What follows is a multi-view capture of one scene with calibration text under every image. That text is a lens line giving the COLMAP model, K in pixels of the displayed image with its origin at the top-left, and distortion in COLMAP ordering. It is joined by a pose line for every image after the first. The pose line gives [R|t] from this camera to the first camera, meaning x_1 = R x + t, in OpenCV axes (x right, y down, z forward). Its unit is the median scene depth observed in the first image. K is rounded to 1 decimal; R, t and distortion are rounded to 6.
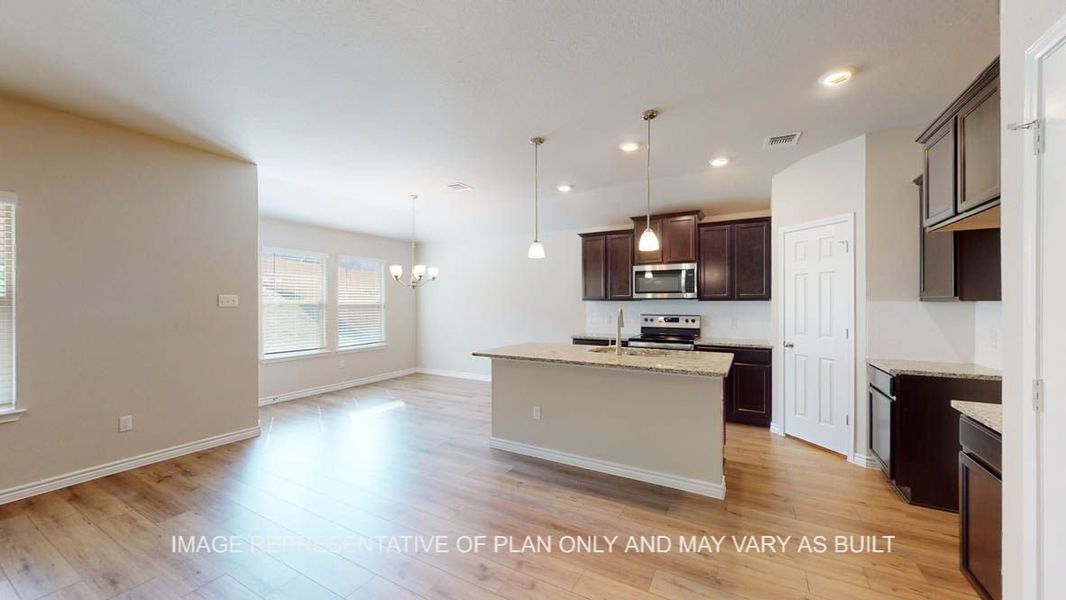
lens RADIAL K [[391.8, 0, 533.8], [0, 391.8, 300.0], [0, 0, 1]] dist [0.001552, -0.000711]
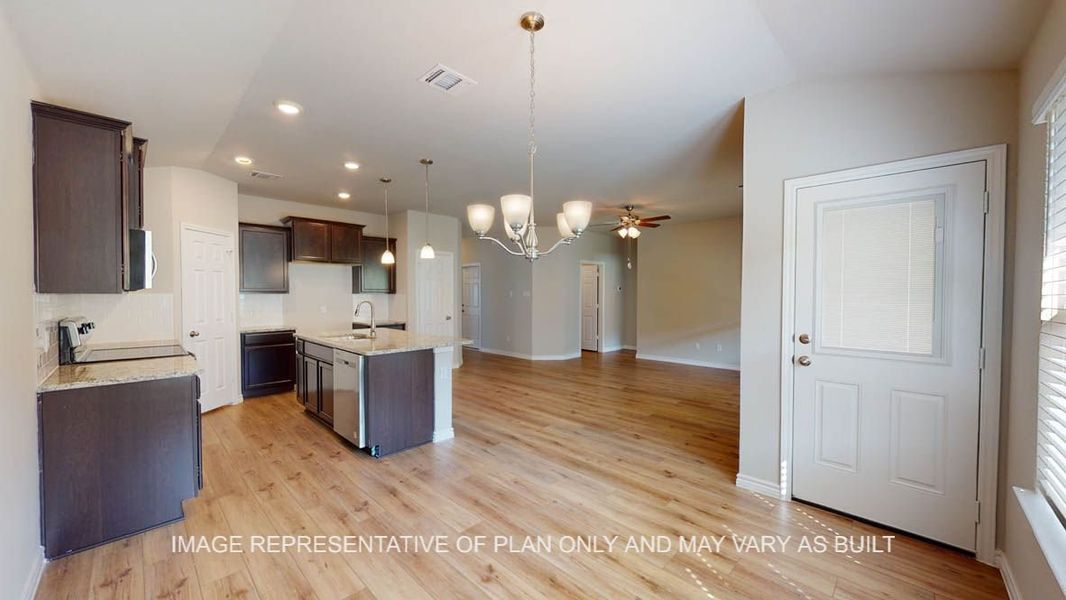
lens RADIAL K [[391.8, 0, 532.5], [0, 391.8, 302.8], [0, 0, 1]] dist [0.001552, -0.000711]
pose [[-0.965596, -0.006731, 0.259961, -0.555361], [-0.002014, 0.999829, 0.018407, 0.005991], [-0.260040, 0.017250, -0.965444, 1.858651]]
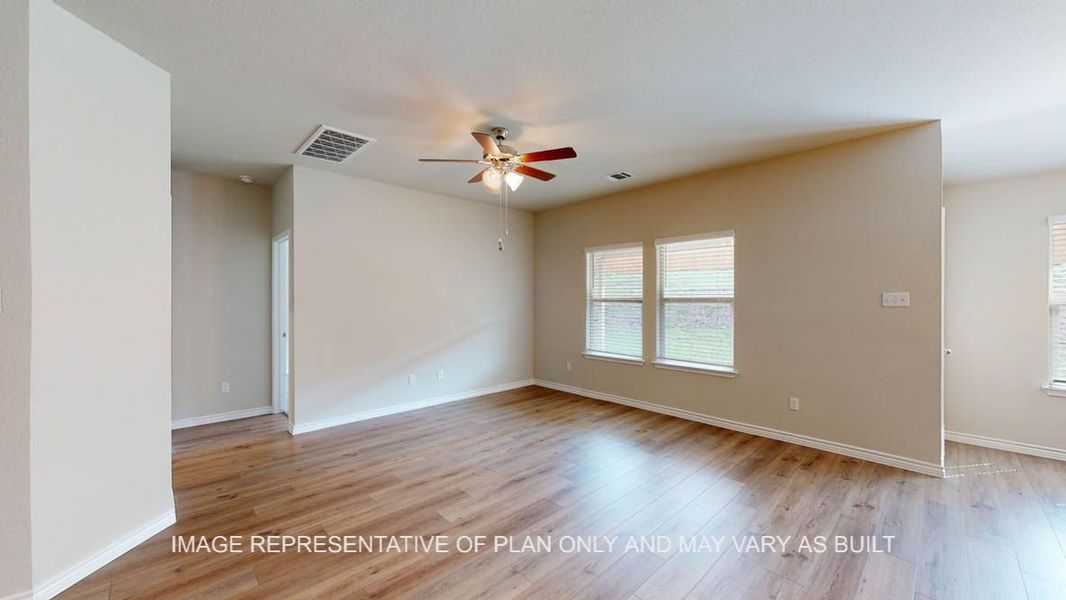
lens RADIAL K [[391.8, 0, 530.7], [0, 391.8, 299.7], [0, 0, 1]] dist [0.001552, -0.000711]
pose [[-0.295177, -0.000380, -0.955443, 0.264366], [0.004039, 0.999990, -0.001645, 0.001288], [0.955434, -0.004344, -0.295172, 0.494681]]
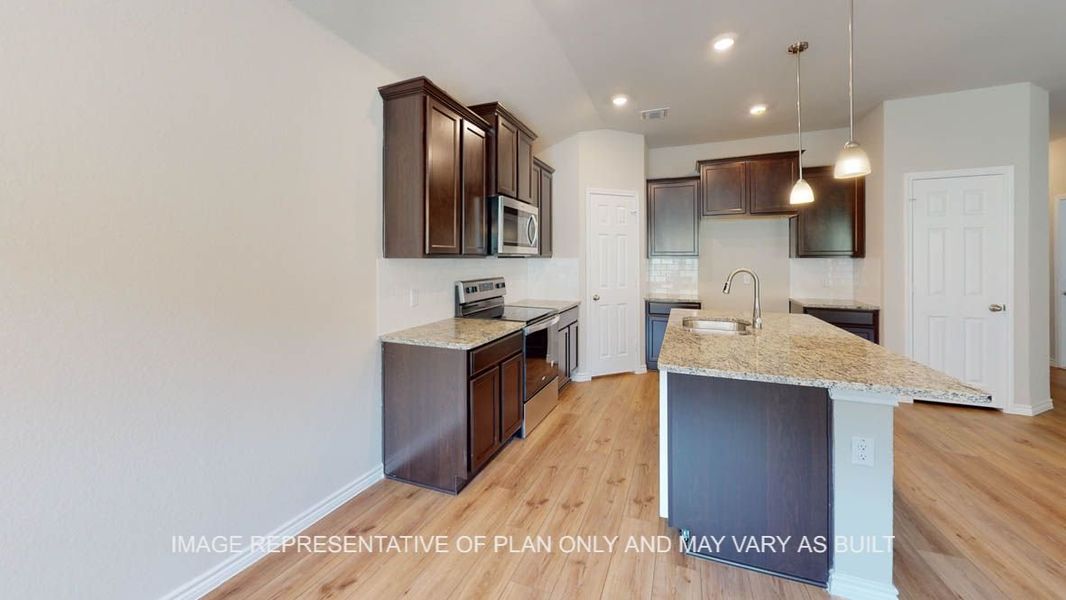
lens RADIAL K [[391.8, 0, 519.5], [0, 391.8, 296.8], [0, 0, 1]] dist [0.001552, -0.000711]
pose [[-0.120250, -0.098321, 0.987863, -0.431529], [-0.002680, 0.995112, 0.098716, 0.002304], [-0.992740, 0.009224, -0.119925, 1.381586]]
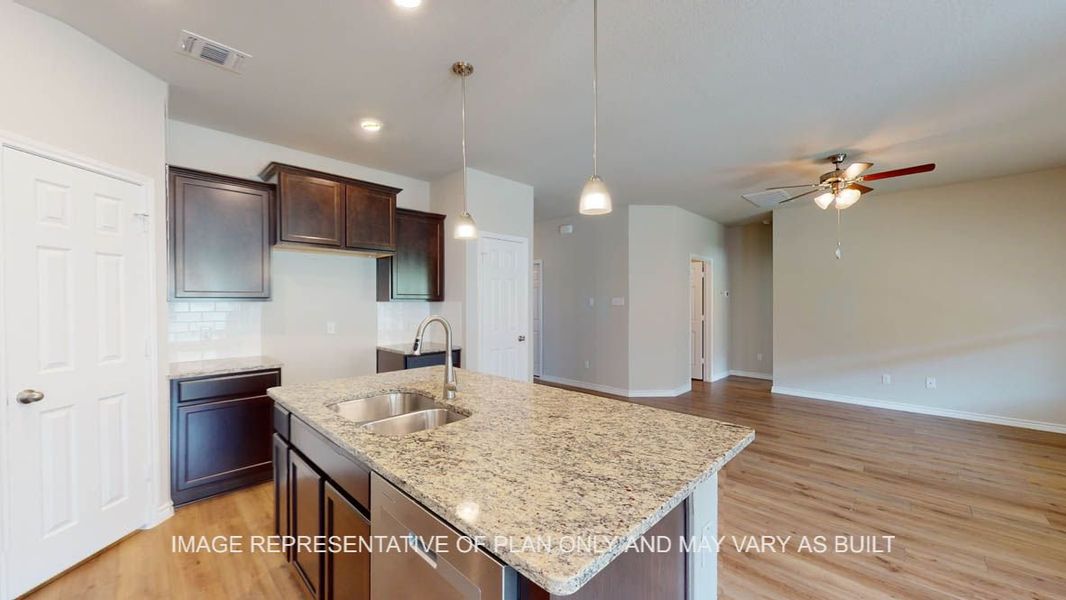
lens RADIAL K [[391.8, 0, 533.3], [0, 391.8, 300.6], [0, 0, 1]] dist [0.001552, -0.000711]
pose [[-0.964522, 0.001328, 0.263998, -0.044638], [-0.000265, 0.999982, -0.005998, 0.003285], [-0.264001, -0.005856, -0.964505, 1.328865]]
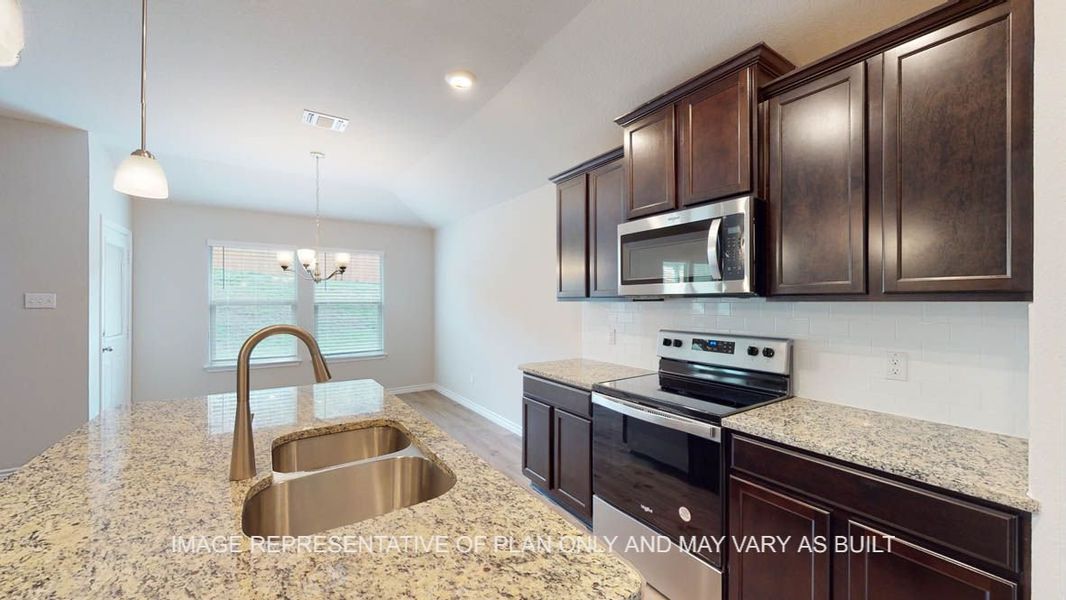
lens RADIAL K [[391.8, 0, 535.4], [0, 391.8, 300.4], [0, 0, 1]] dist [0.001552, -0.000711]
pose [[0.895574, 0.000644, -0.444911, 0.492002], [0.000543, 0.999997, 0.002539, 0.000114], [0.444912, -0.002516, 0.895571, 0.724677]]
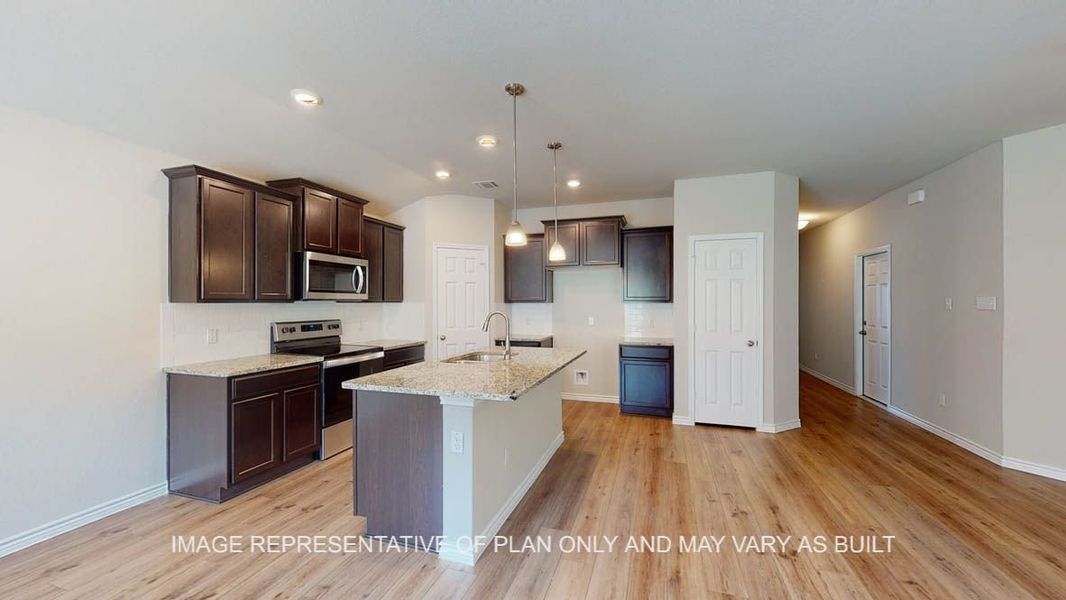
lens RADIAL K [[391.8, 0, 528.6], [0, 391.8, 301.9], [0, 0, 1]] dist [0.001552, -0.000711]
pose [[-0.187112, 0.002203, 0.982336, -0.653108], [-0.003787, 0.999988, -0.002964, 0.001716], [-0.982331, -0.004274, -0.187102, 0.992399]]
